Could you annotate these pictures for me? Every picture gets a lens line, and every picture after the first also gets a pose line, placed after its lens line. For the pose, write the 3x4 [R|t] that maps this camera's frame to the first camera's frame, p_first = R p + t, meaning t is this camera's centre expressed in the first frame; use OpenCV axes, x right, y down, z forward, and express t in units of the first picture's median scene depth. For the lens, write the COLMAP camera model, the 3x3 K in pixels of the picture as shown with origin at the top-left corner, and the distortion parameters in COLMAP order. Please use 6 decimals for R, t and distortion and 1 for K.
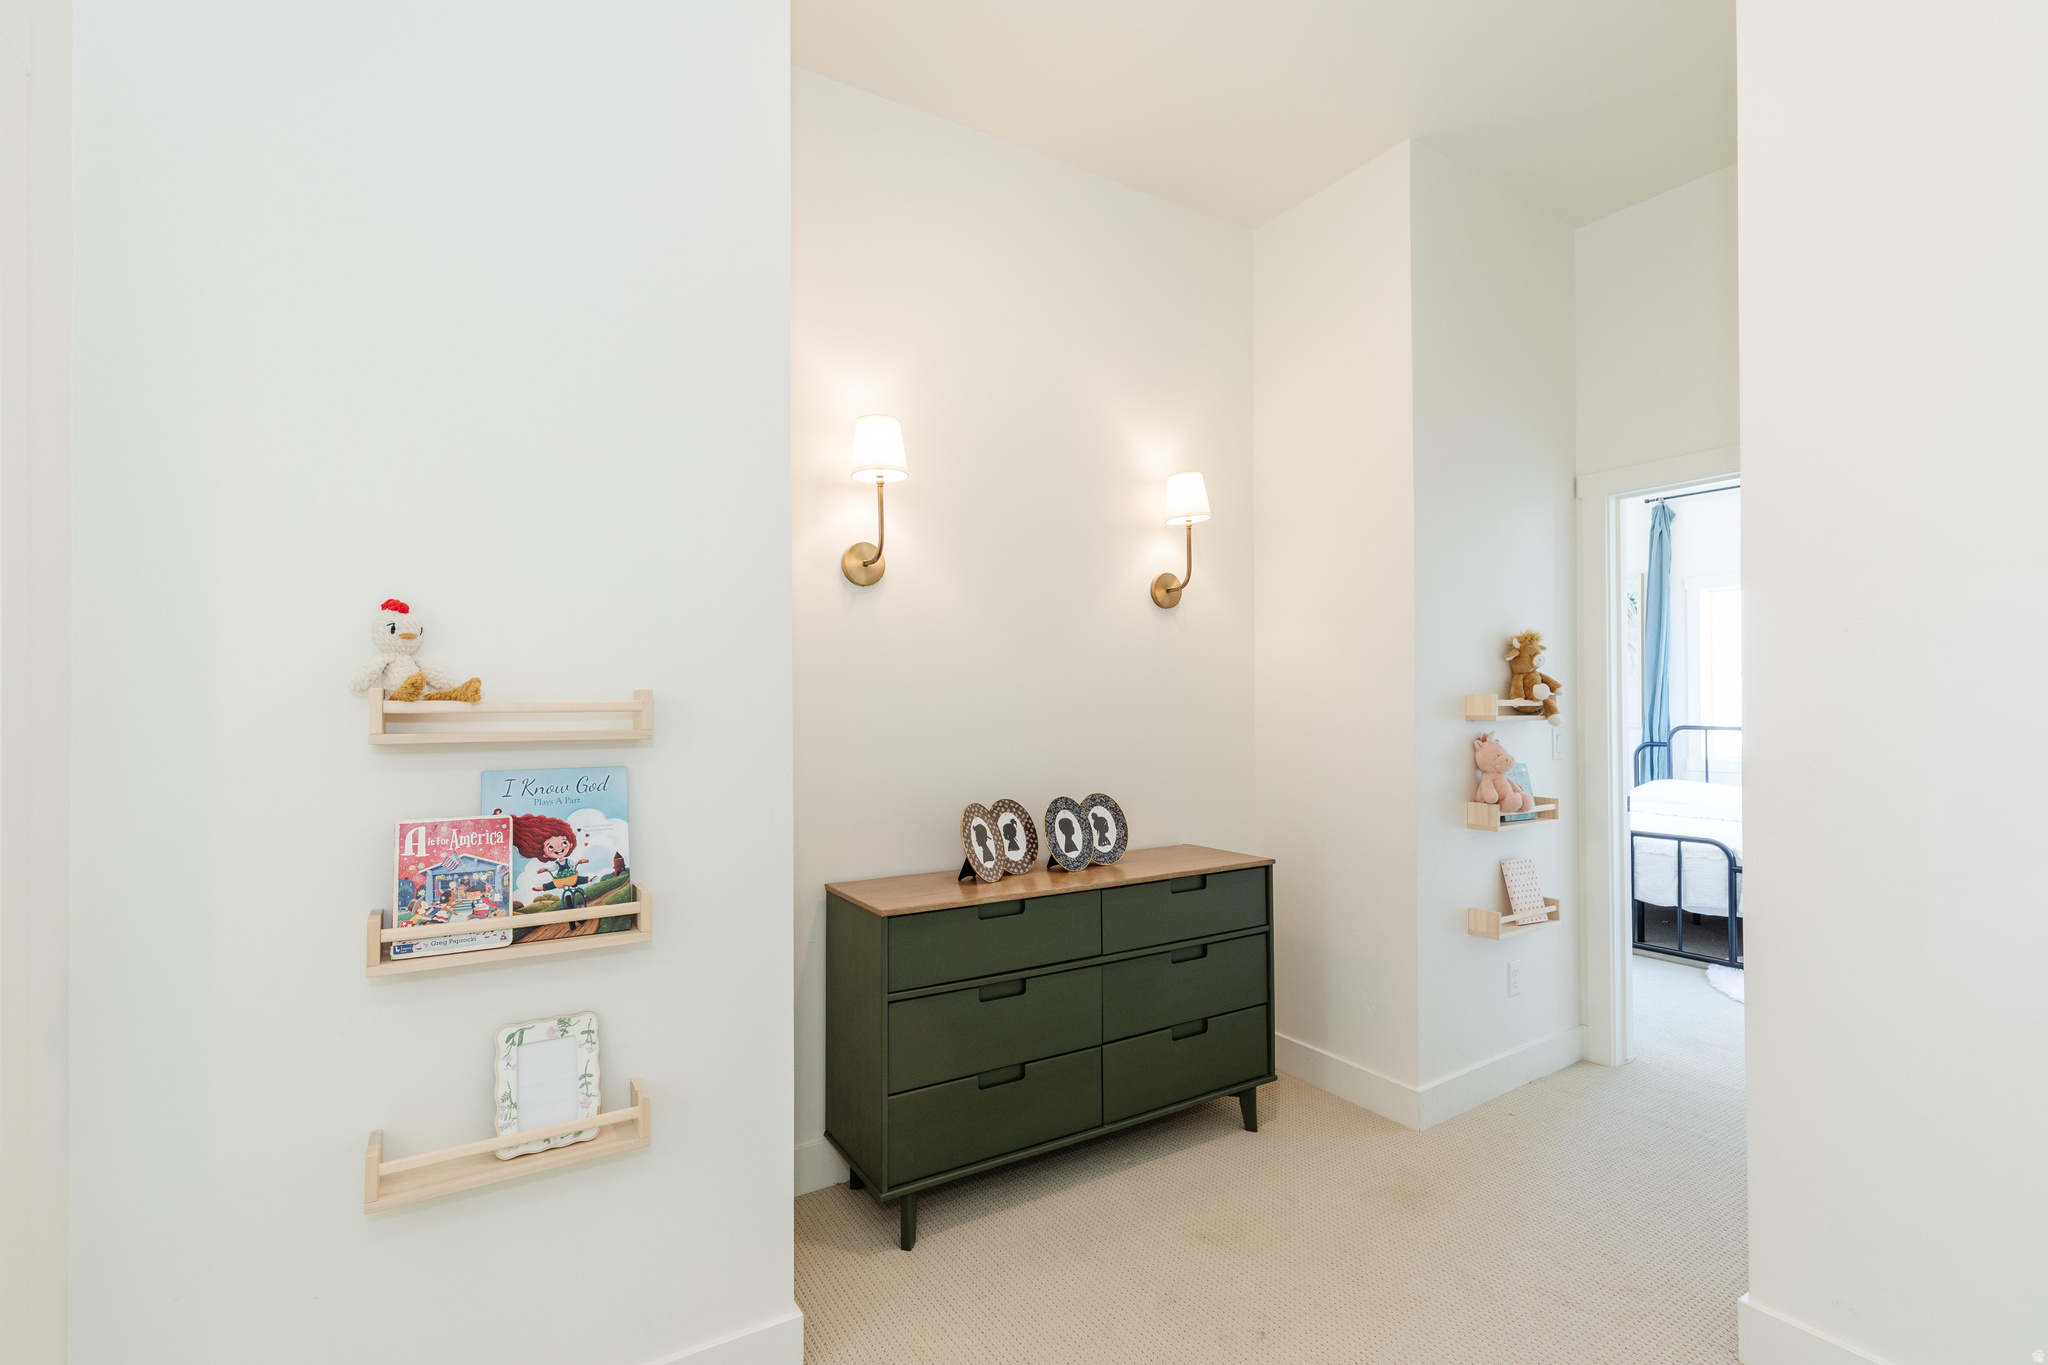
lens RADIAL K [[895.6, 0, 1026.6], [0, 895.6, 684.1], [0, 0, 1]] dist [-0.016036, -0.000732]
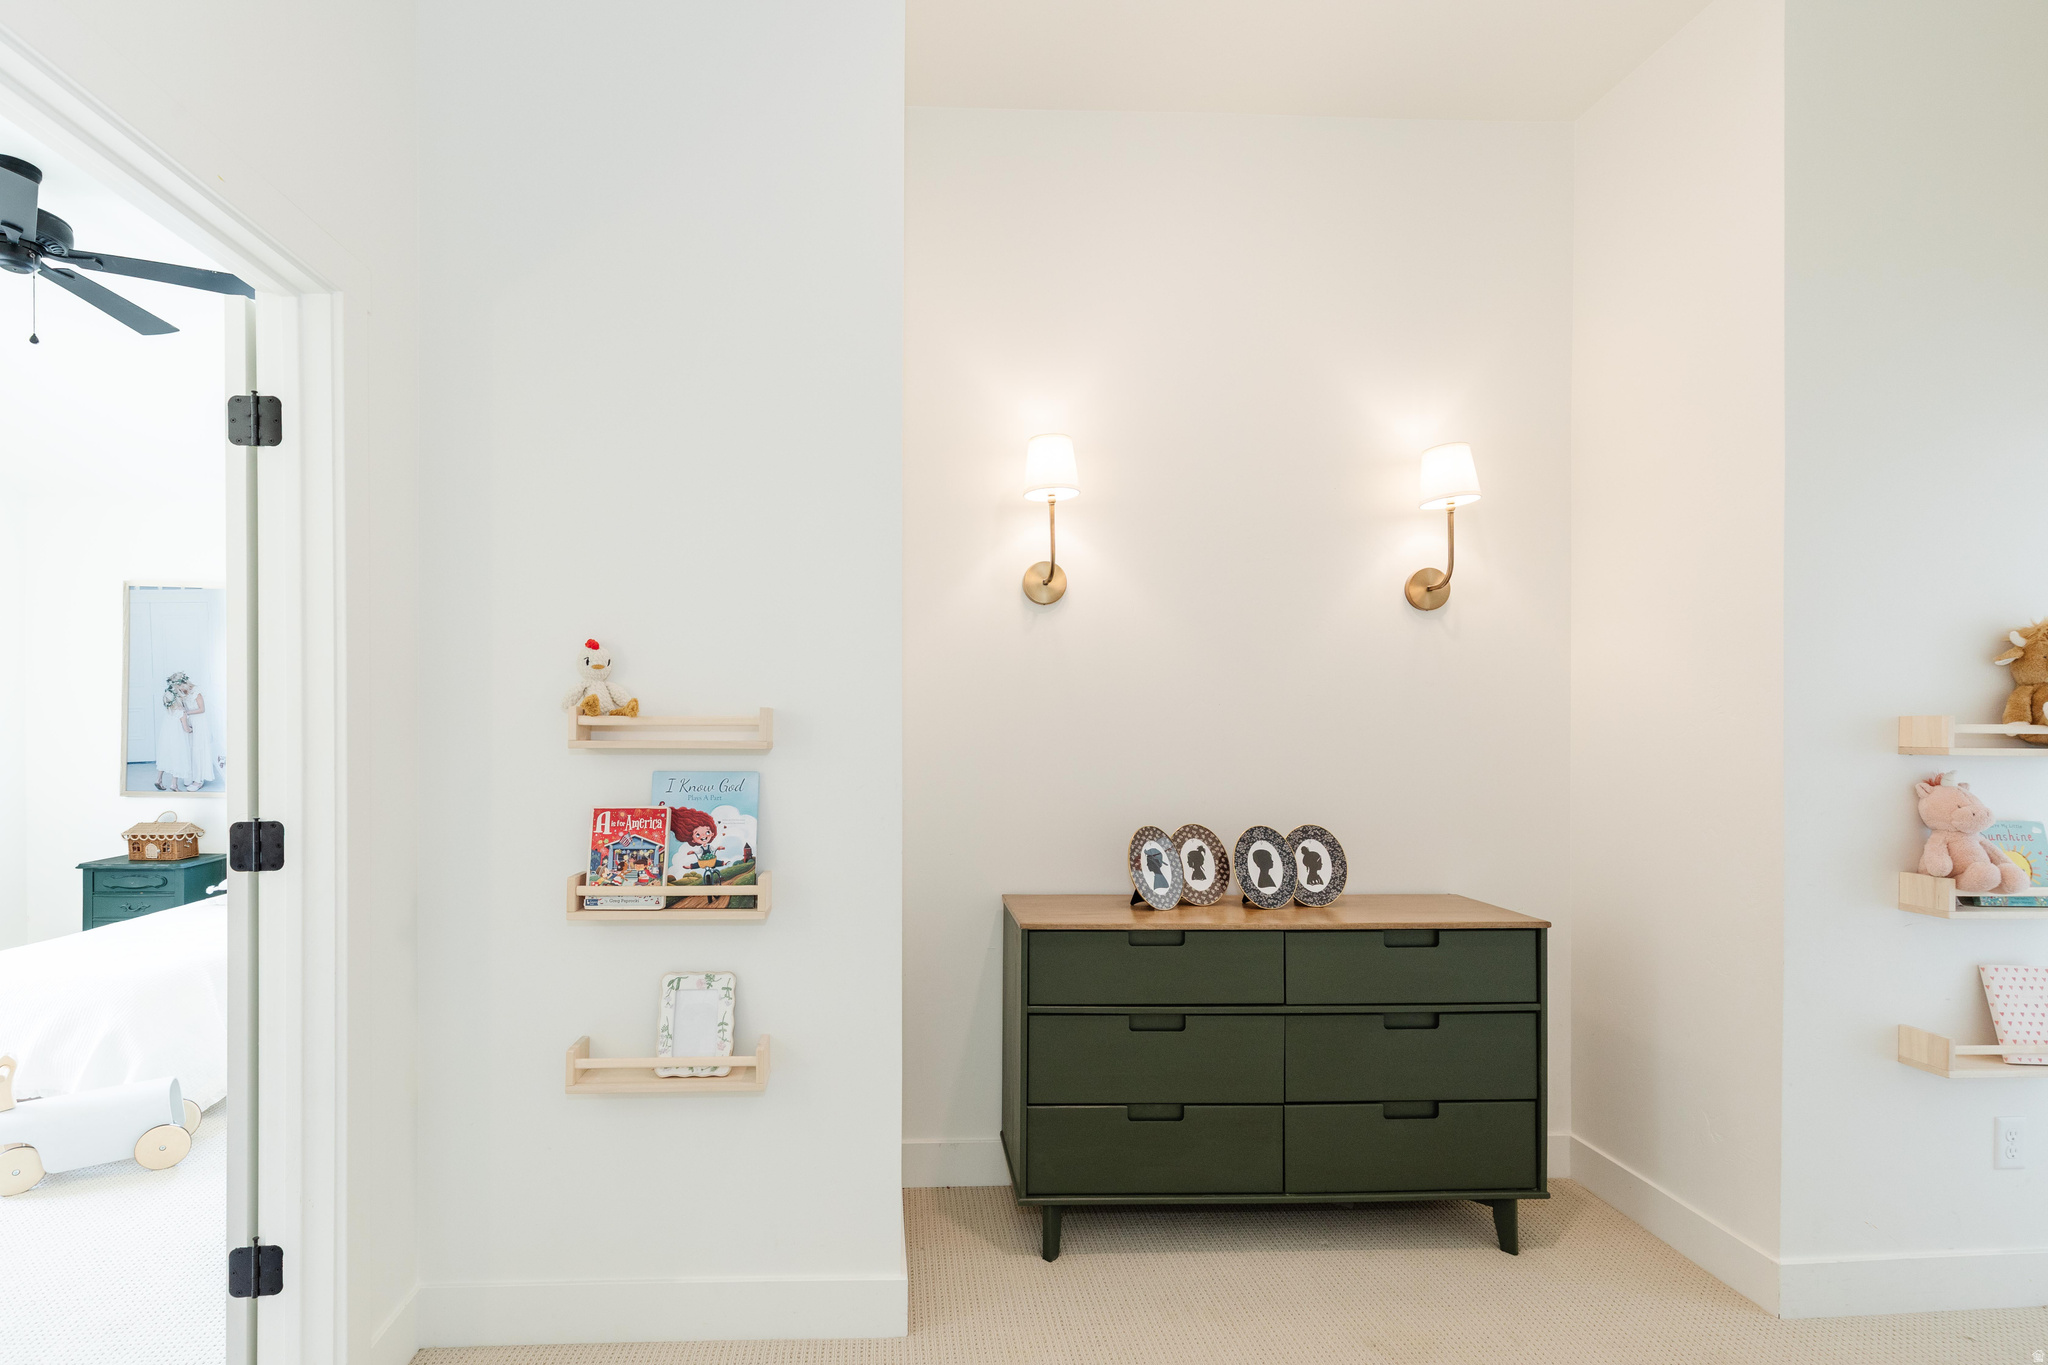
lens RADIAL K [[955.3, 0, 980.5], [0, 955.3, 717.8], [0, 0, 1]] dist [-0.013936, 0.000968]
pose [[0.873185, 0.007177, -0.487336, 0.281803], [0.001790, 0.999838, 0.017933, -0.001358], [0.487385, -0.016532, 0.873030, 0.023384]]
